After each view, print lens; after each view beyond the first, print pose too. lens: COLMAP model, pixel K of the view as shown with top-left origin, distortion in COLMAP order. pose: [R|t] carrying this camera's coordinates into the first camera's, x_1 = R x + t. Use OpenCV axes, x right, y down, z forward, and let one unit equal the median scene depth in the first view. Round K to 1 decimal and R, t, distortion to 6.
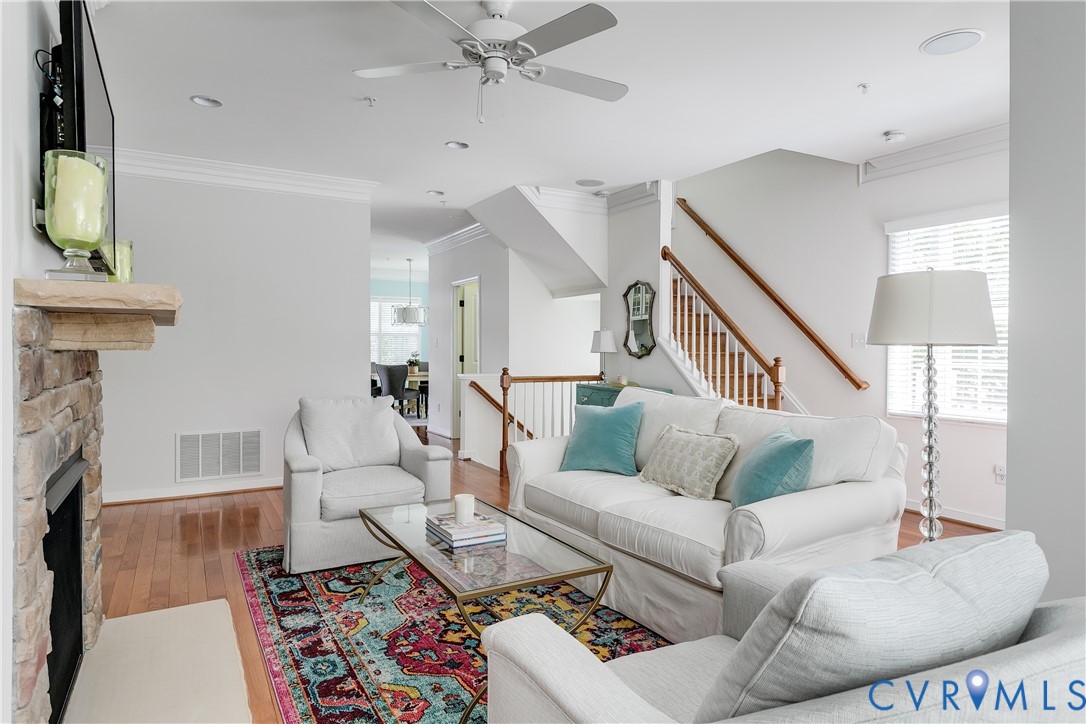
lens RADIAL K [[648.5, 0, 543.2], [0, 648.5, 356.7], [0, 0, 1]] dist [-0.005318, -0.000355]
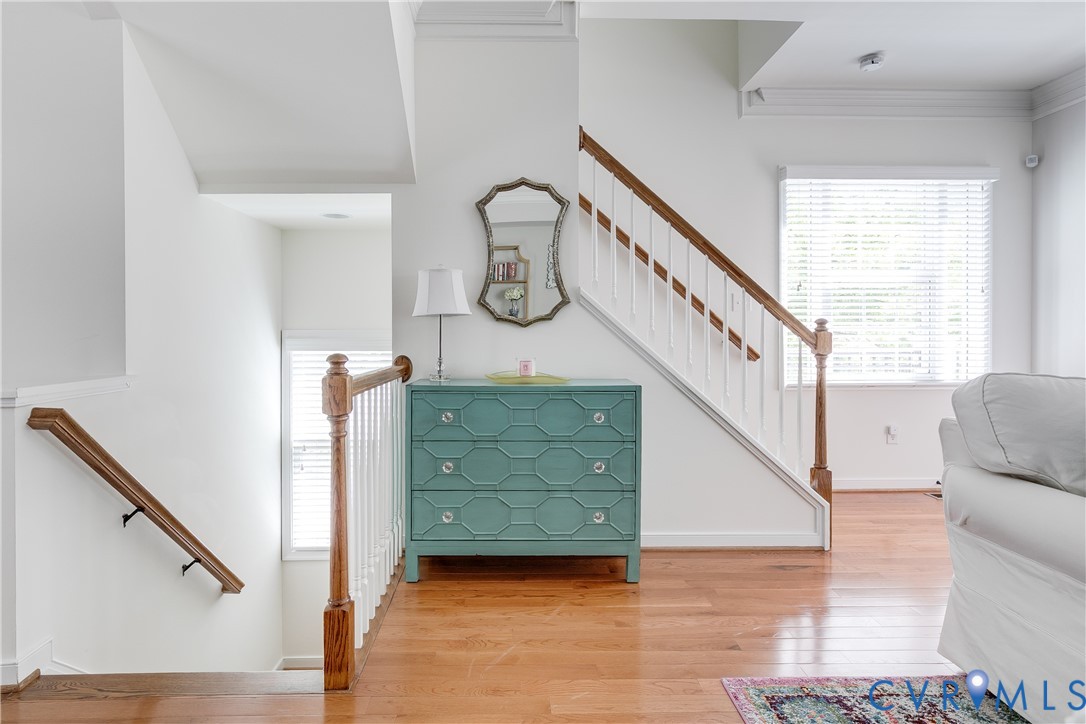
lens RADIAL K [[587.5, 0, 537.2], [0, 587.5, 333.2], [0, 0, 1]] dist [-0.002754, -0.000358]
pose [[0.467367, -0.011016, 0.883995, -0.265680], [0.019873, 0.999801, 0.001952, 0.007580], [-0.883840, 0.016655, 0.467493, 0.751850]]
